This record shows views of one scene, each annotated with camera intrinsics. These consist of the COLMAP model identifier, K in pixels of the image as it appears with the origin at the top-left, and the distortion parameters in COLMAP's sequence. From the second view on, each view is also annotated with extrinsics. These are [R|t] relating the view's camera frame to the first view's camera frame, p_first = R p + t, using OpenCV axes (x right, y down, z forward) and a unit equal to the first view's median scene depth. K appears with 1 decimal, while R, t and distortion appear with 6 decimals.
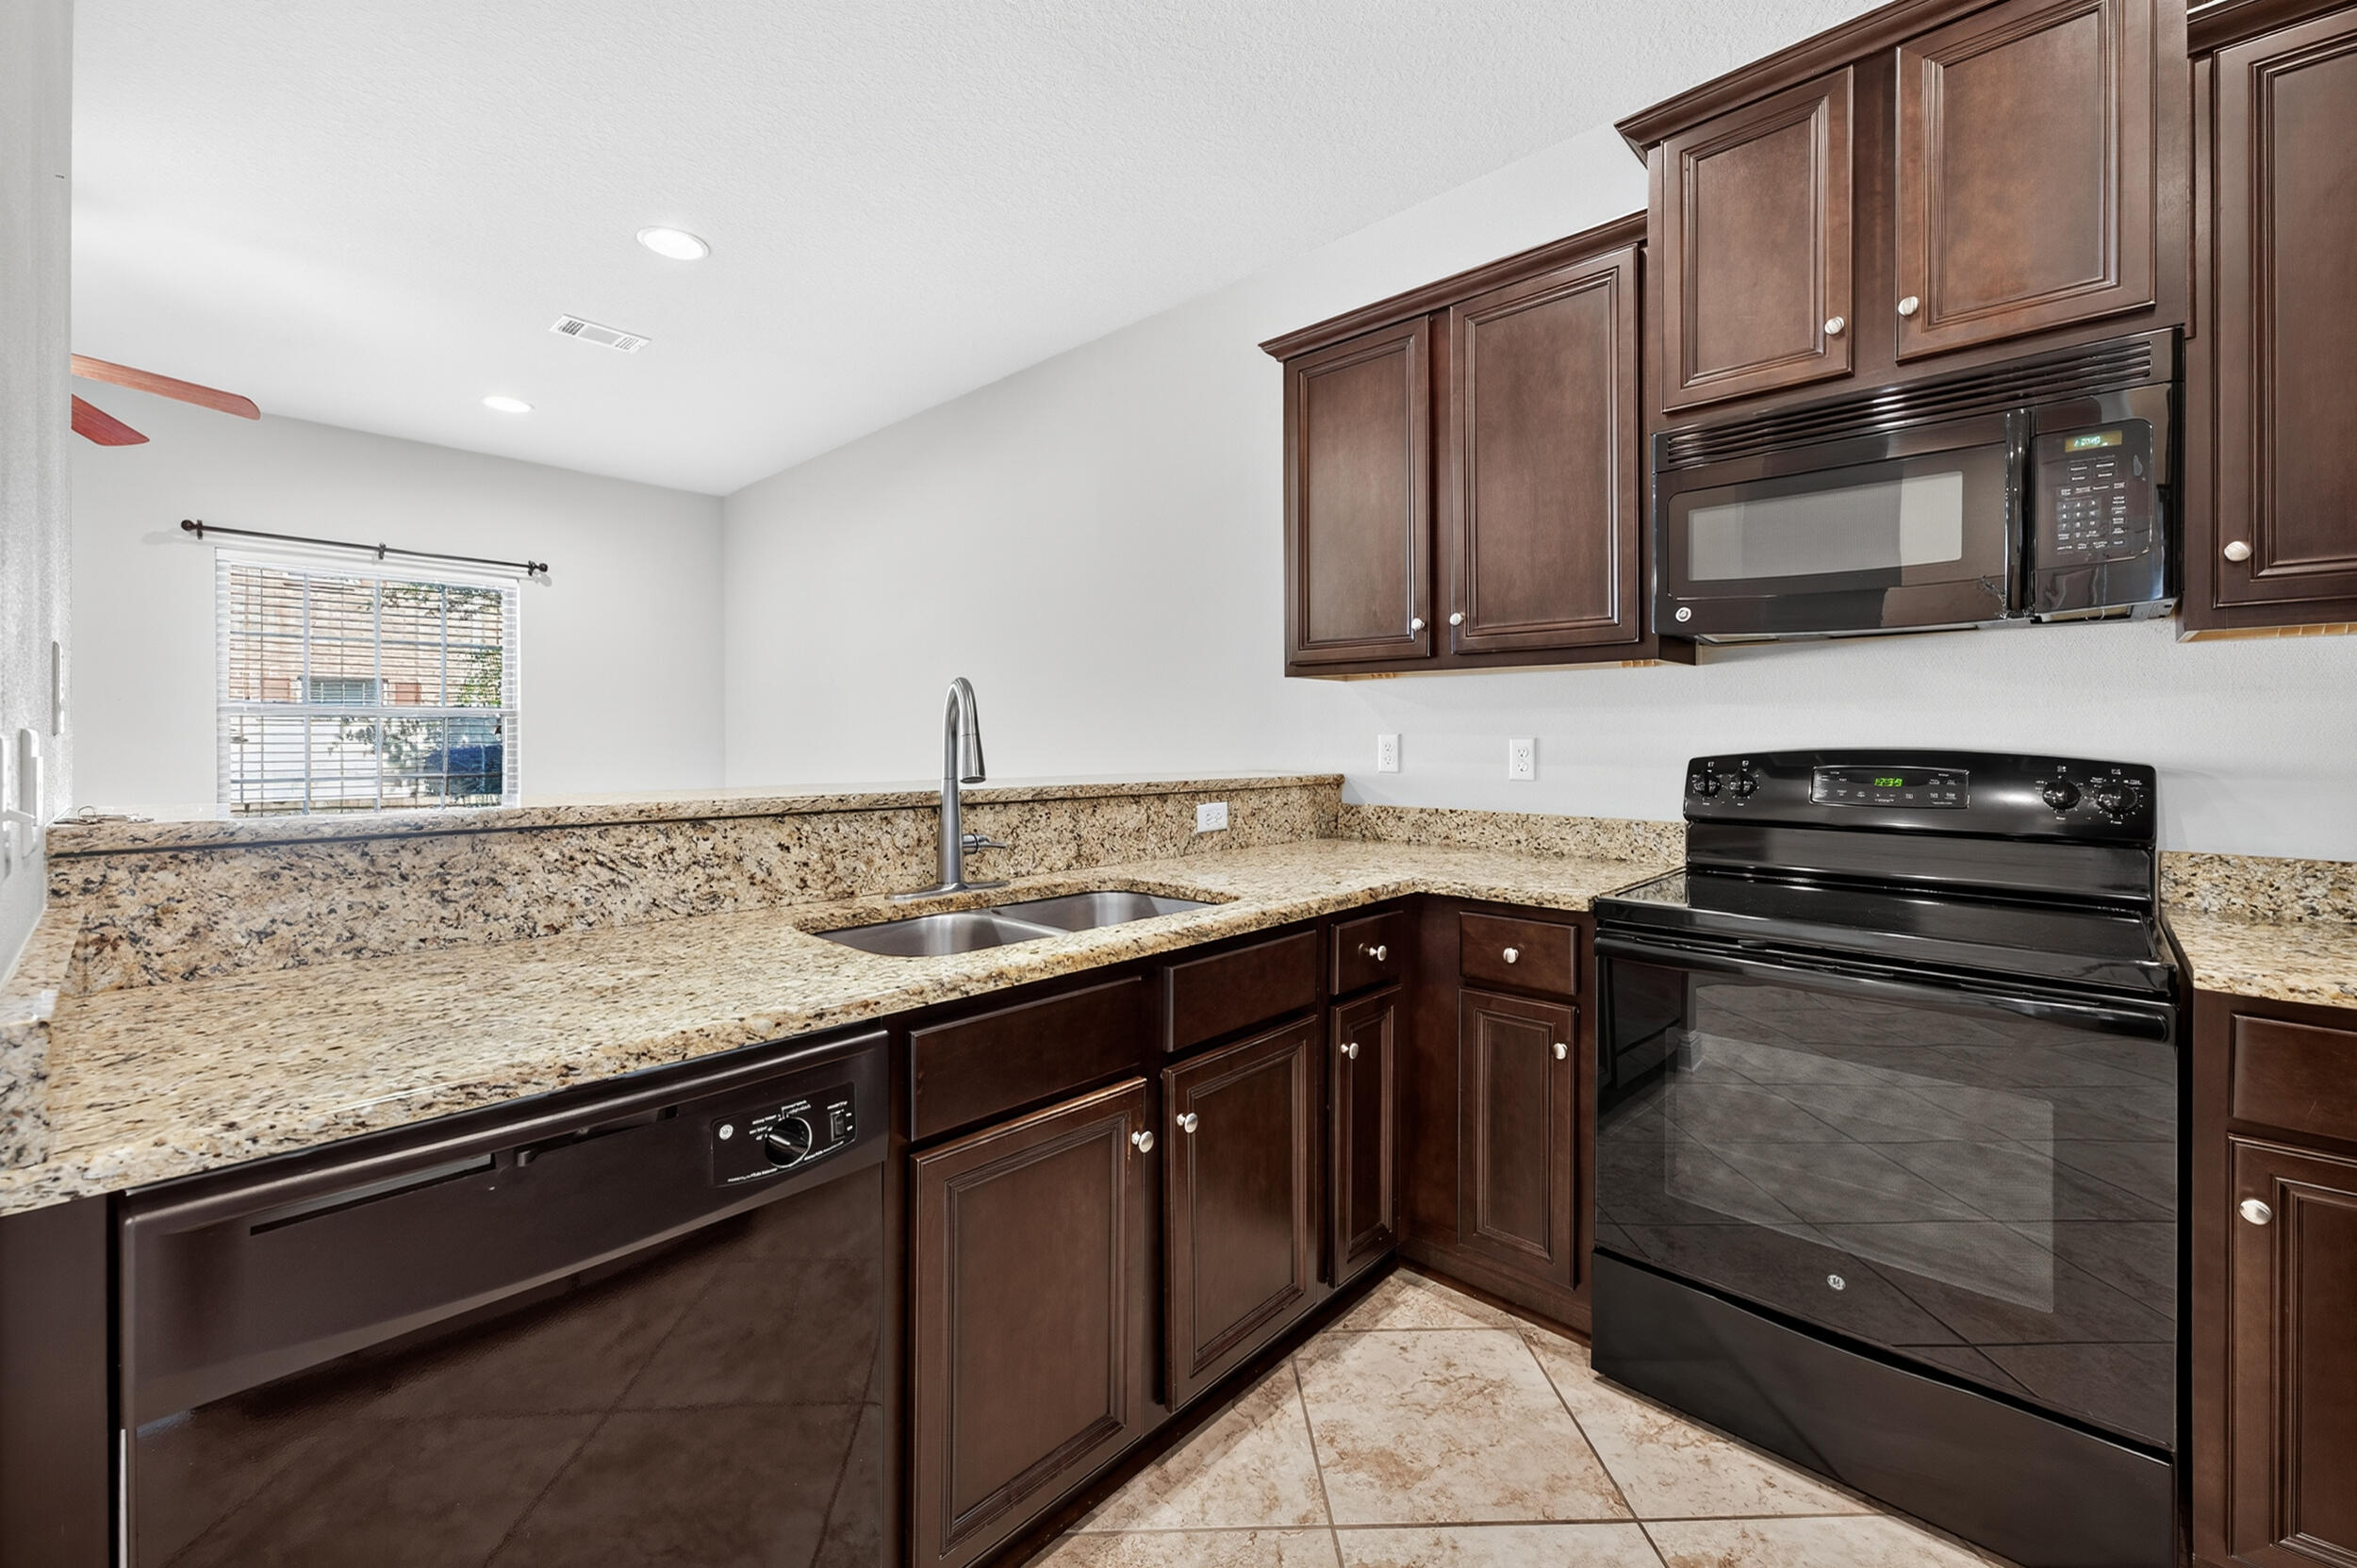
lens RADIAL K [[944.0, 0, 1178.7], [0, 944.0, 741.1], [0, 0, 1]] dist [-0.016000, 0.006699]
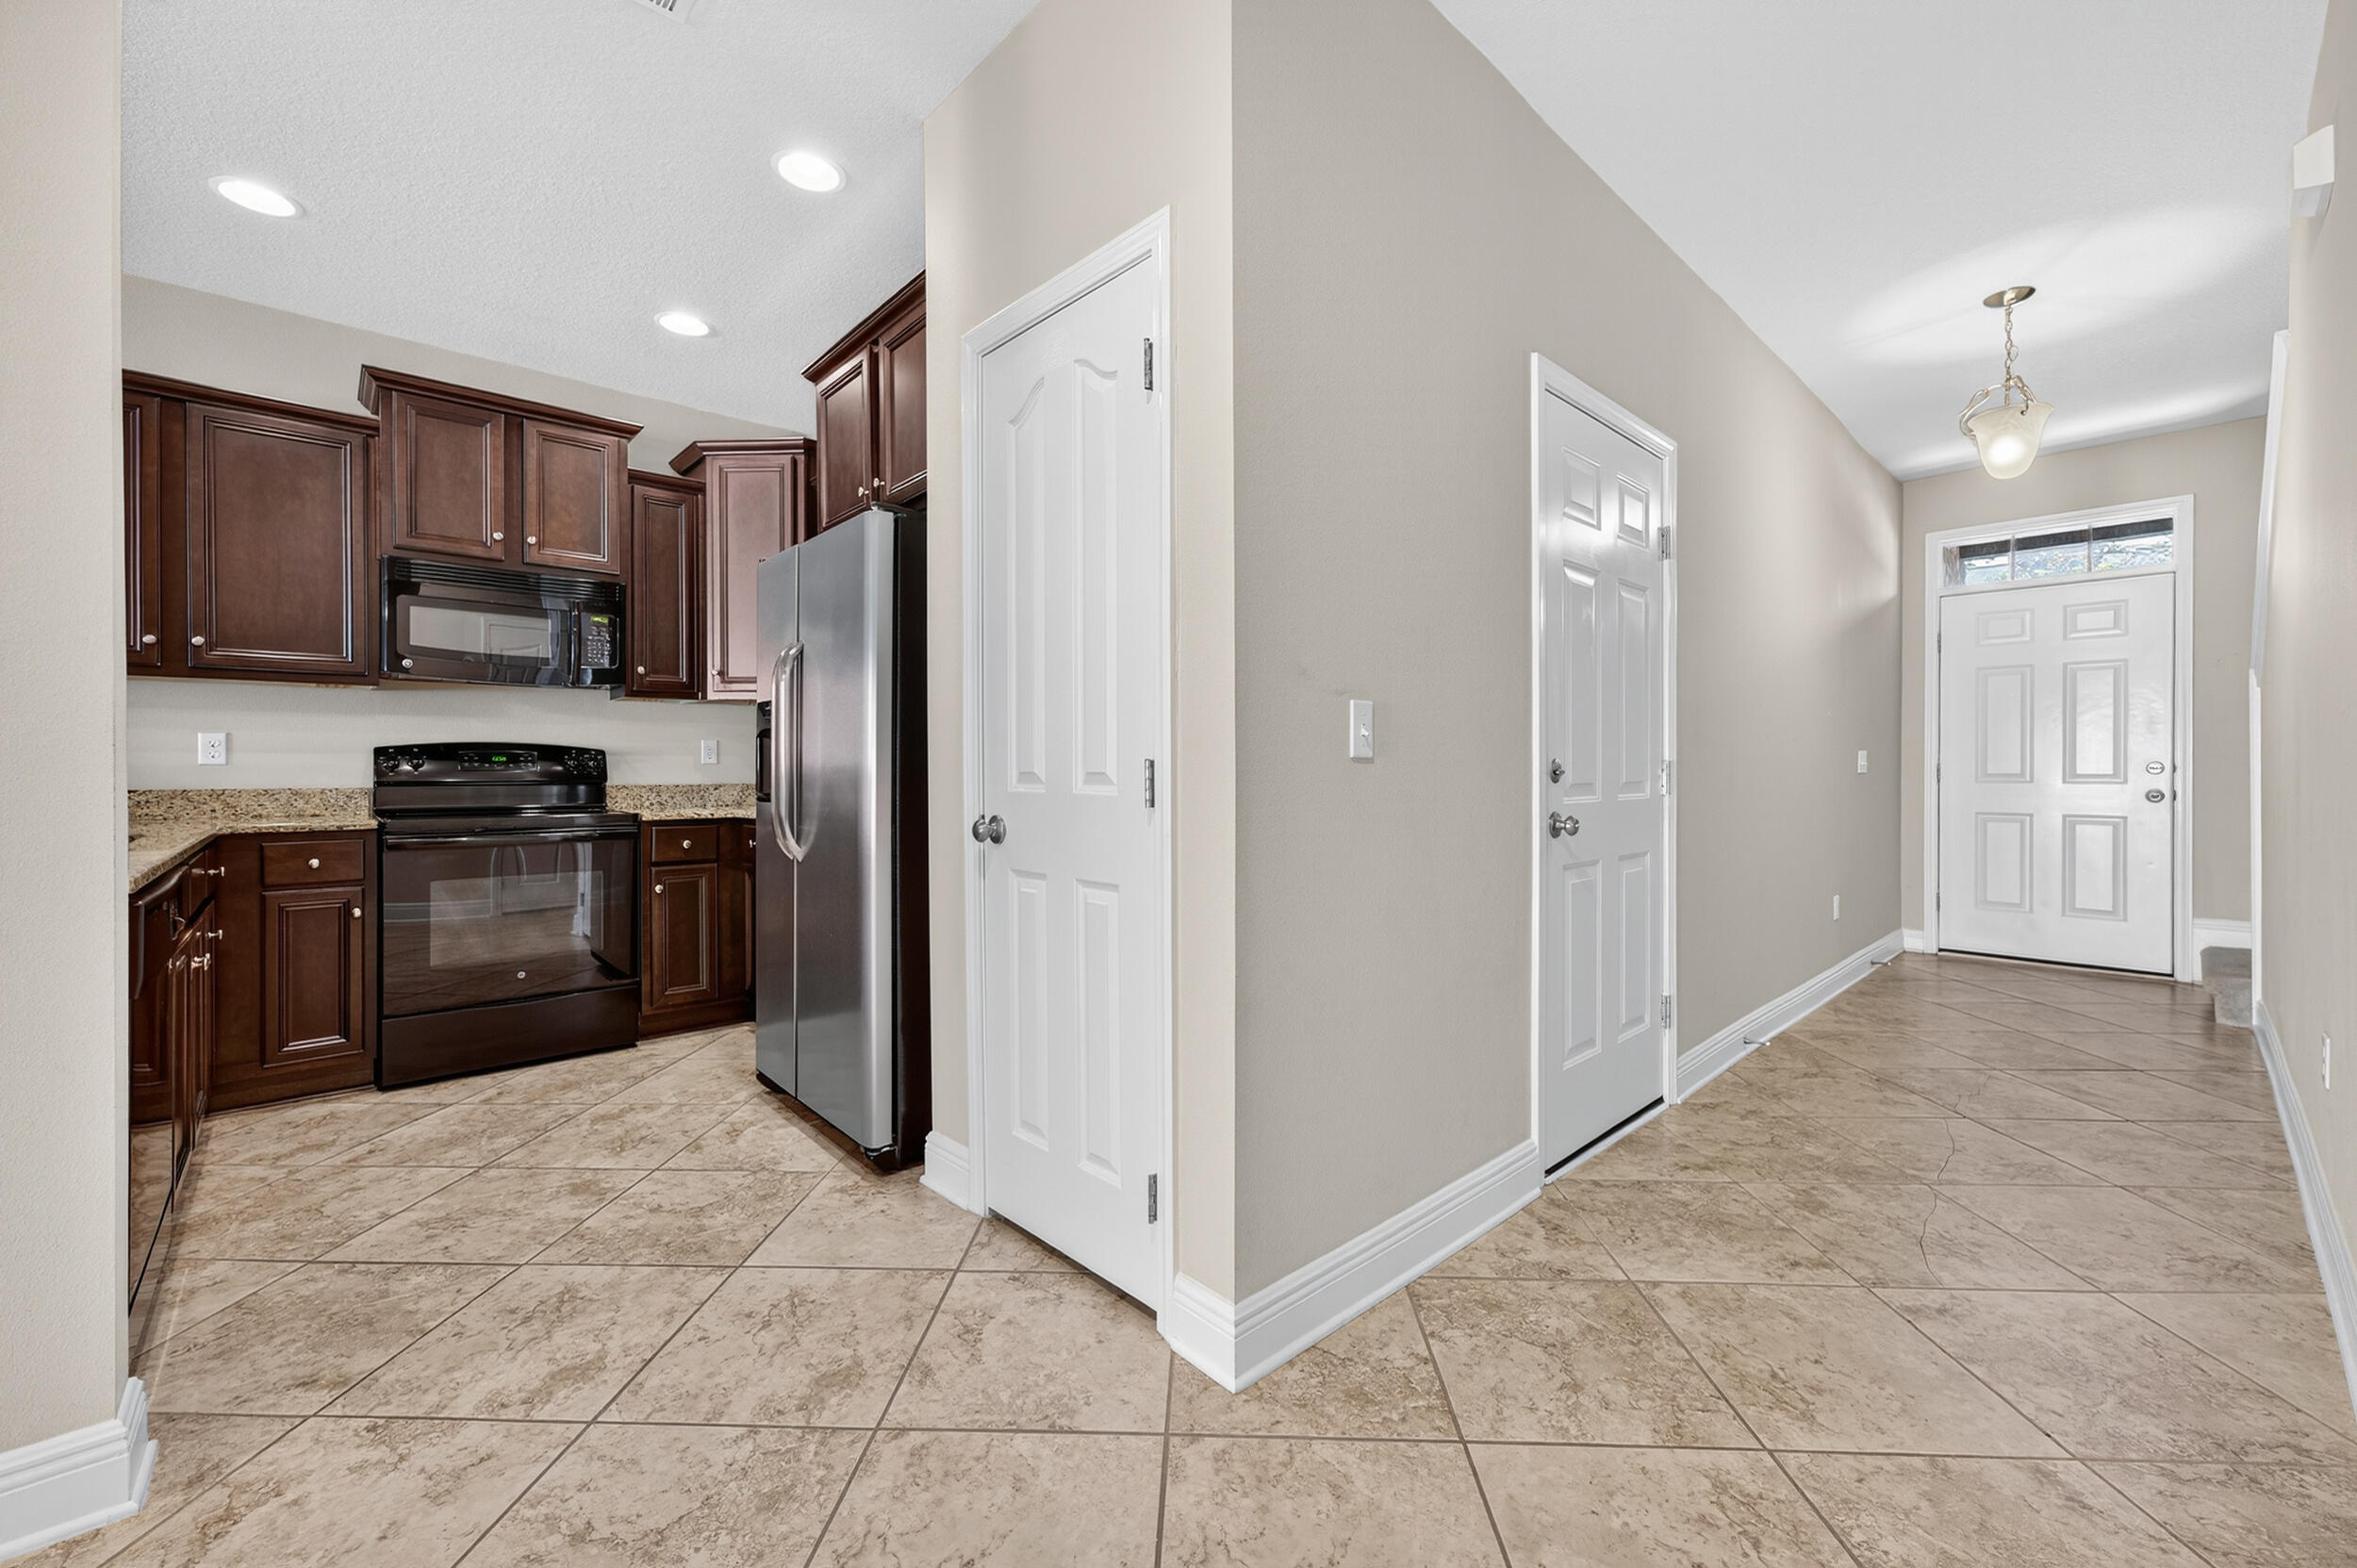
lens RADIAL K [[944.0, 0, 1198.2], [0, 944.0, 772.7], [0, 0, 1]] dist [-0.016000, 0.006699]
pose [[0.056071, -0.001872, 0.998425, -1.143855], [0.006593, 0.999977, 0.001505, 0.079142], [-0.998405, 0.006498, 0.056082, -0.592201]]
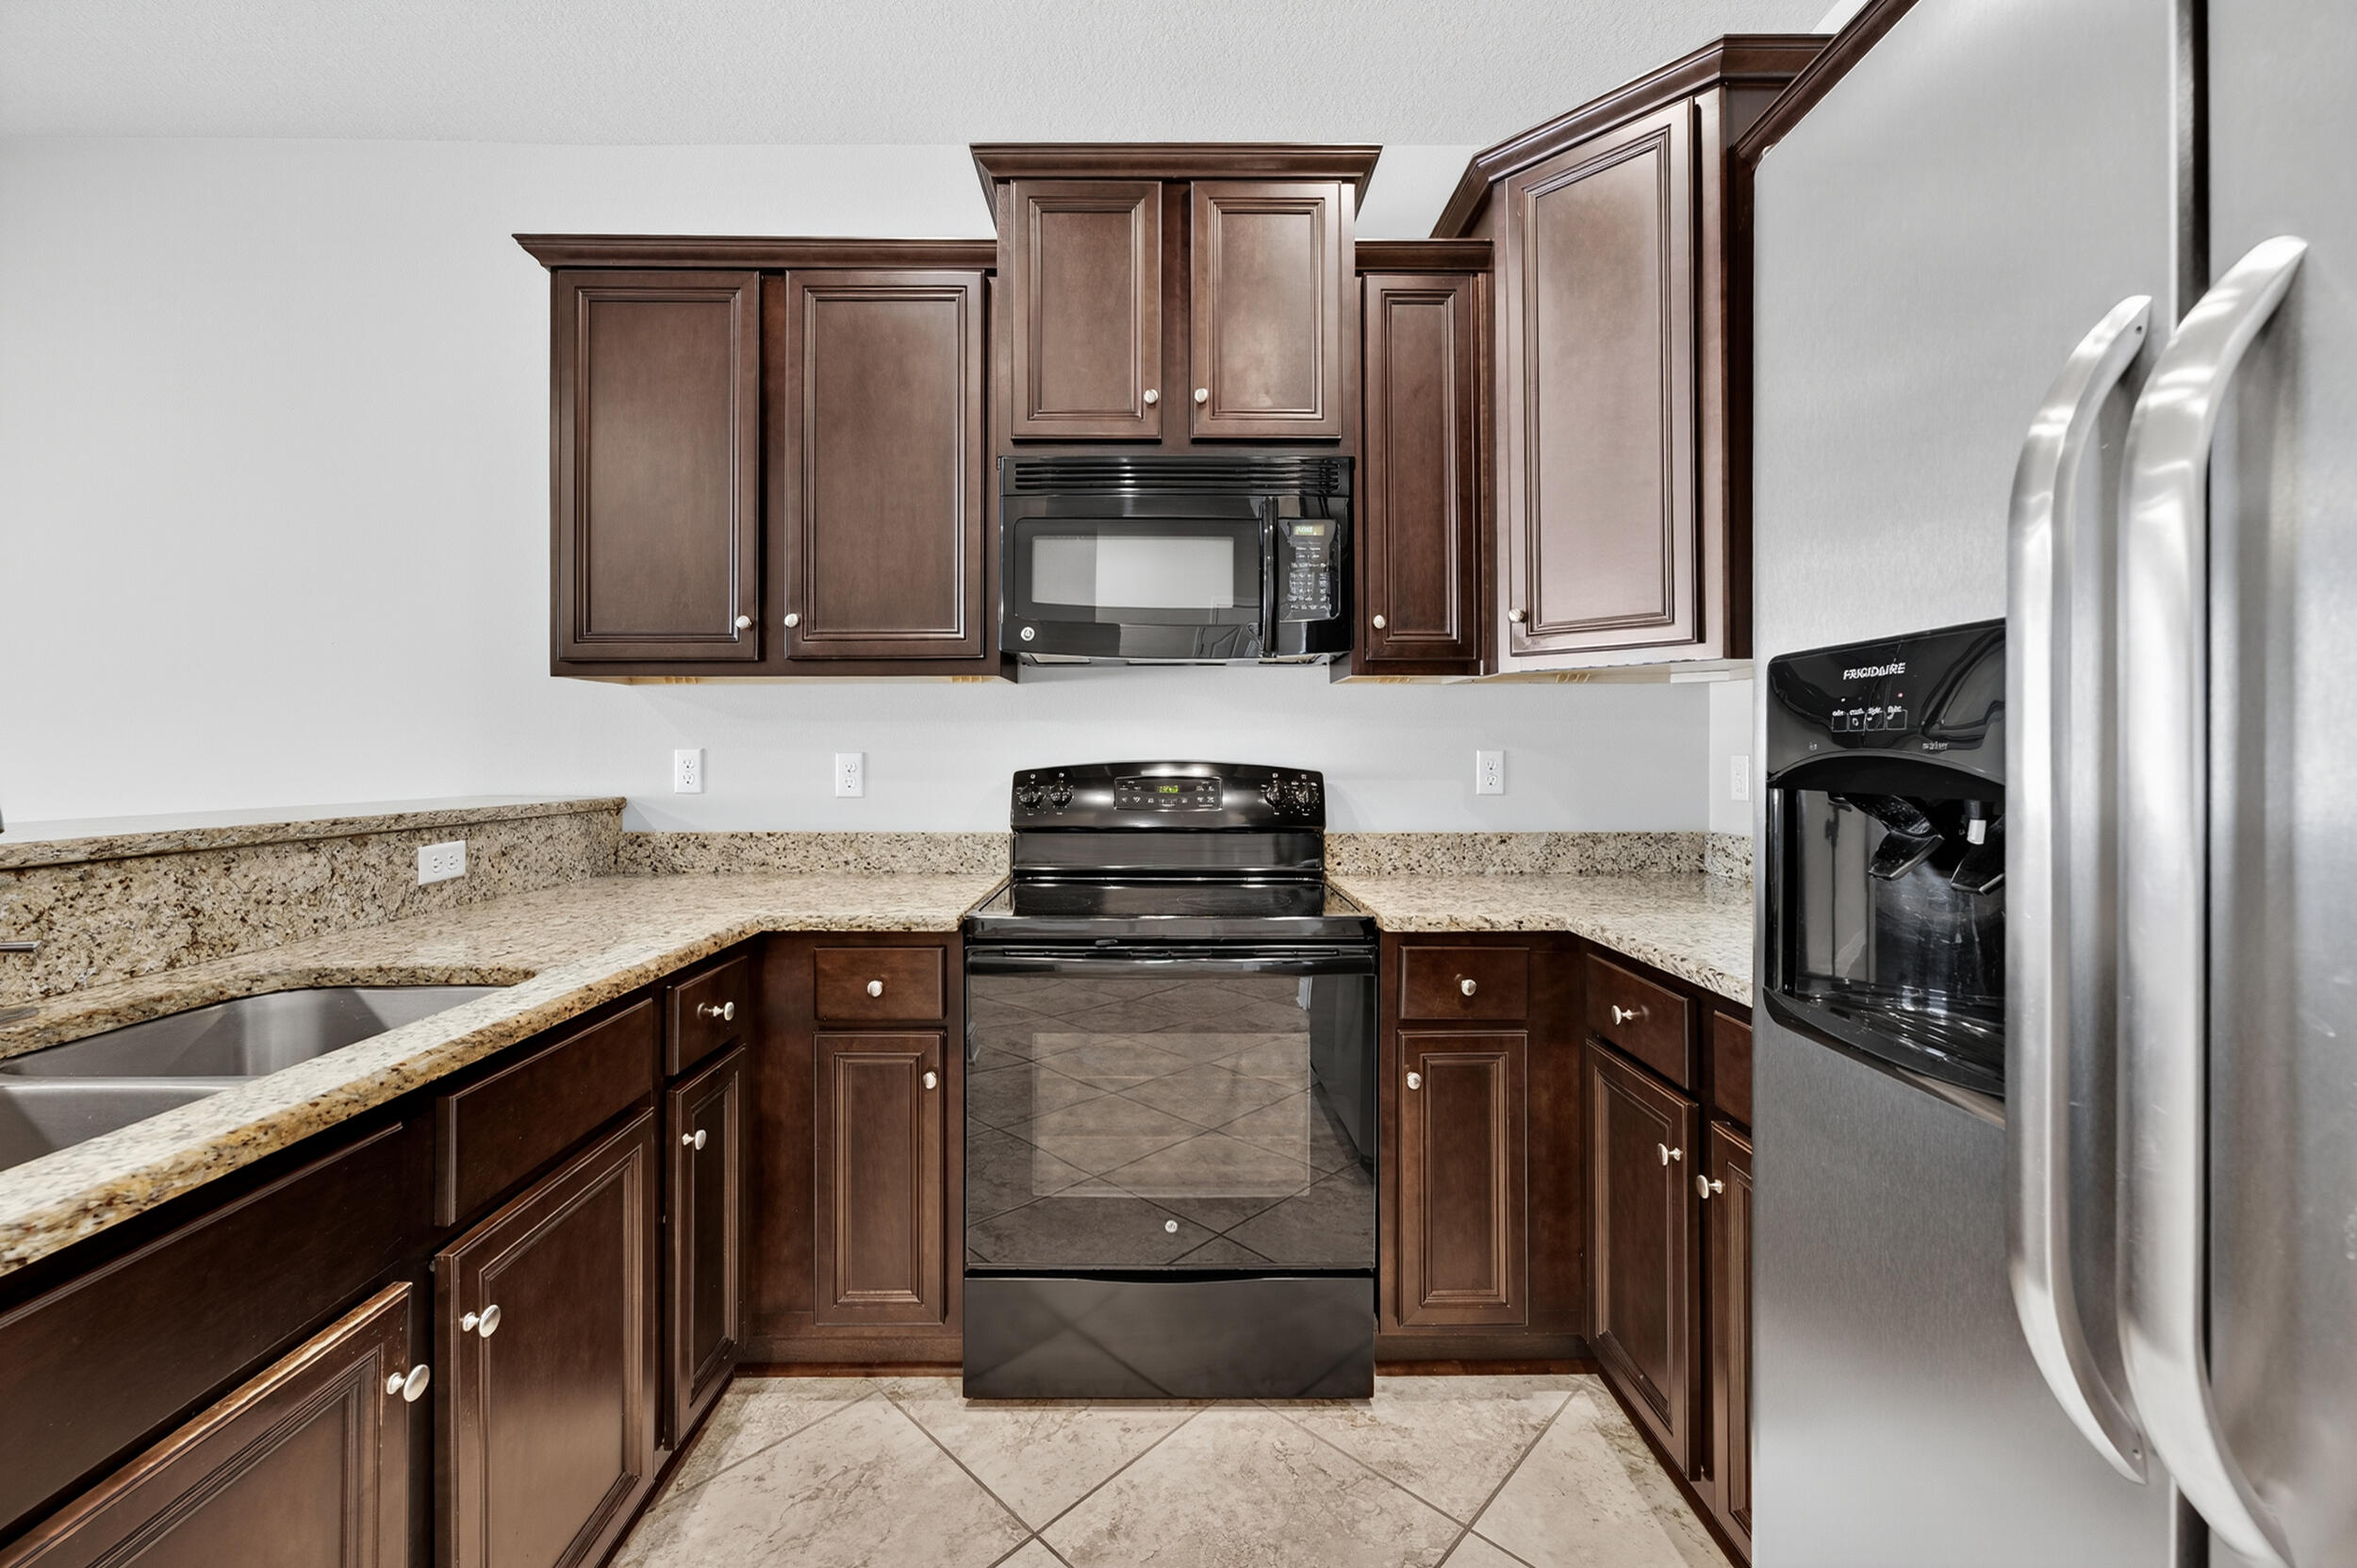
lens RADIAL K [[944.0, 0, 1167.0], [0, 944.0, 744.0], [0, 0, 1]] dist [-0.016000, 0.006699]
pose [[0.719928, 0.005313, 0.694029, -0.081935], [0.003532, 0.999930, -0.011319, 0.000048], [-0.694040, 0.010601, 0.719858, 0.132739]]
